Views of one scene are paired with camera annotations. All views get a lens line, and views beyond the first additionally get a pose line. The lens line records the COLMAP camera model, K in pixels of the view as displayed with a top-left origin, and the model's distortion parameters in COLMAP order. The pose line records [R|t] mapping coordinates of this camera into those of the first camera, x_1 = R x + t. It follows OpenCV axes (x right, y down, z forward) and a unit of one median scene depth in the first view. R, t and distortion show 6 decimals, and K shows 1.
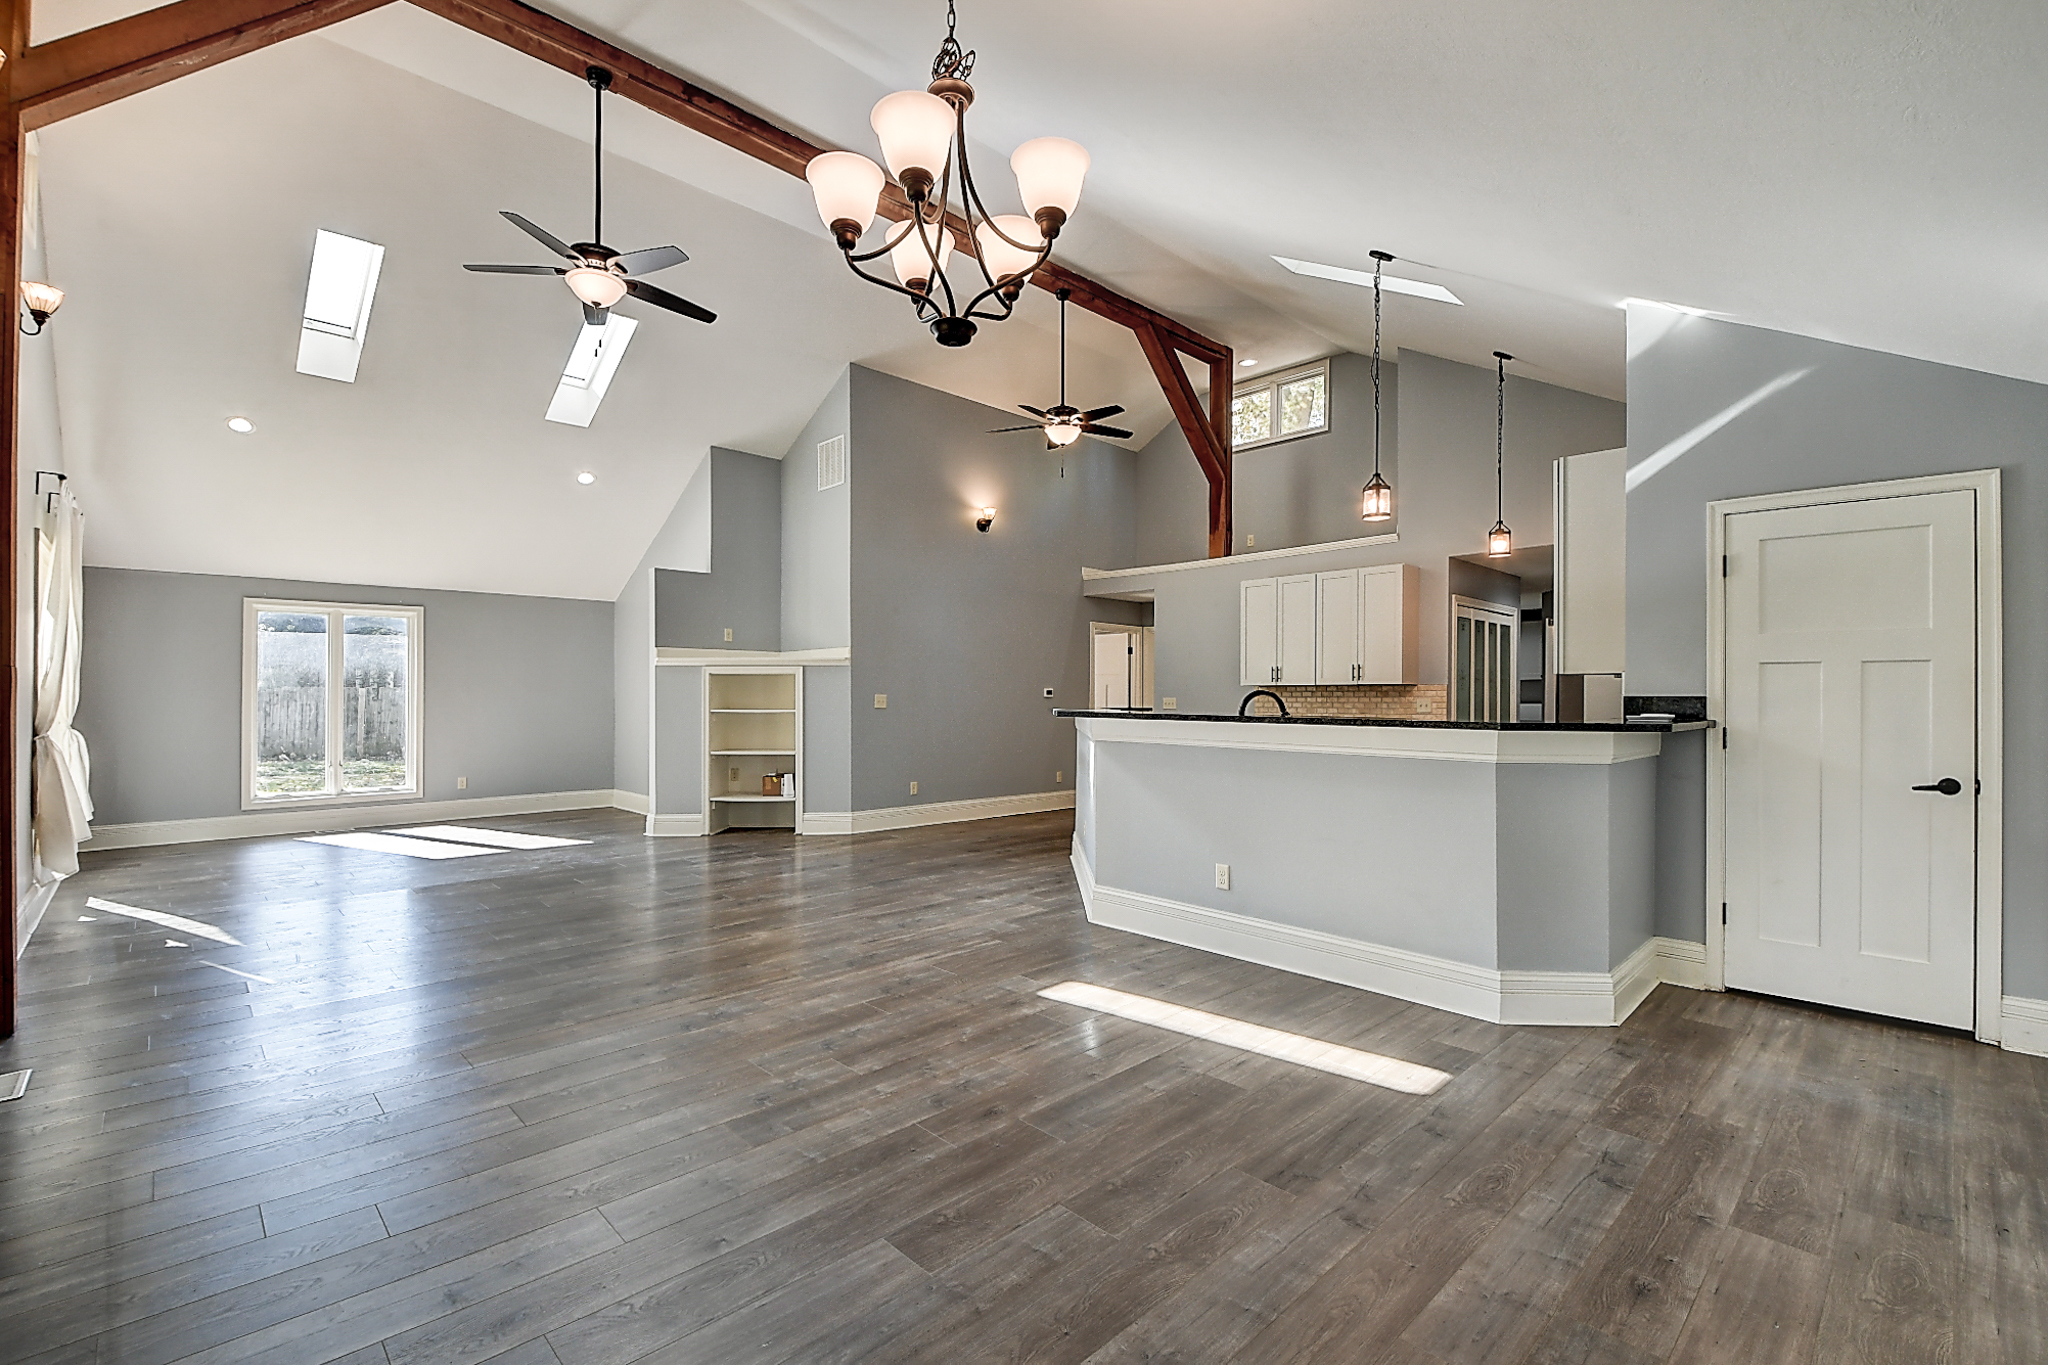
lens RADIAL K [[903.3, 0, 1027.3], [0, 903.3, 696.8], [0, 0, 1]] dist [0.001830, -0.016316]
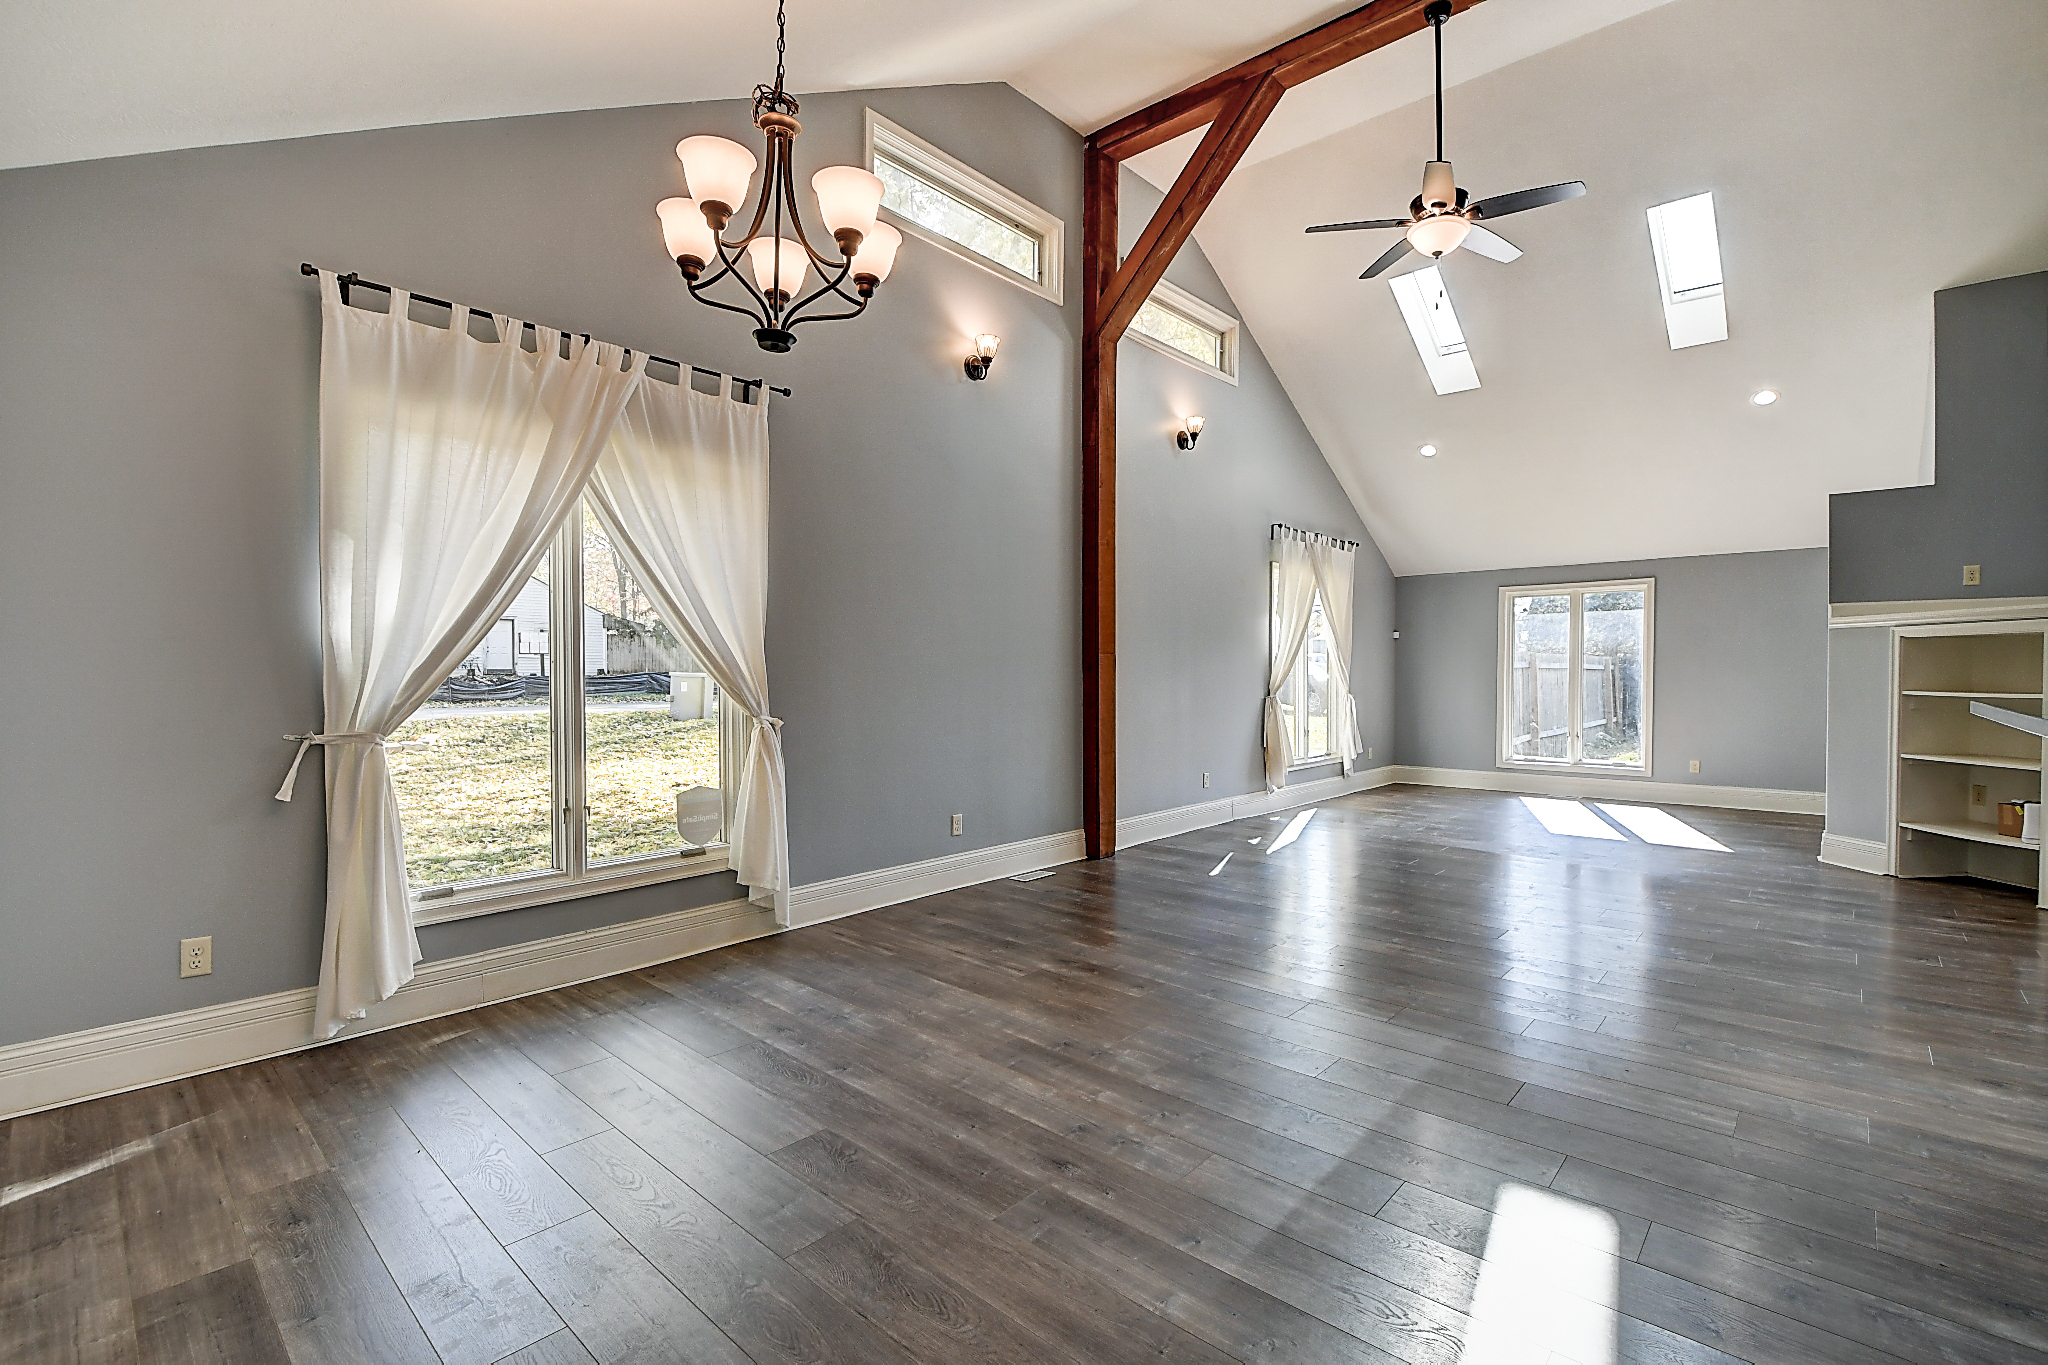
lens RADIAL K [[888.1, 0, 1025.6], [0, 888.1, 669.6], [0, 0, 1]] dist [0.023816, -0.023153]
pose [[0.059429, -0.002646, -0.998229, 0.988776], [-0.000452, 0.999996, -0.002678, 0.001474], [0.998232, 0.000610, 0.059427, 1.147081]]
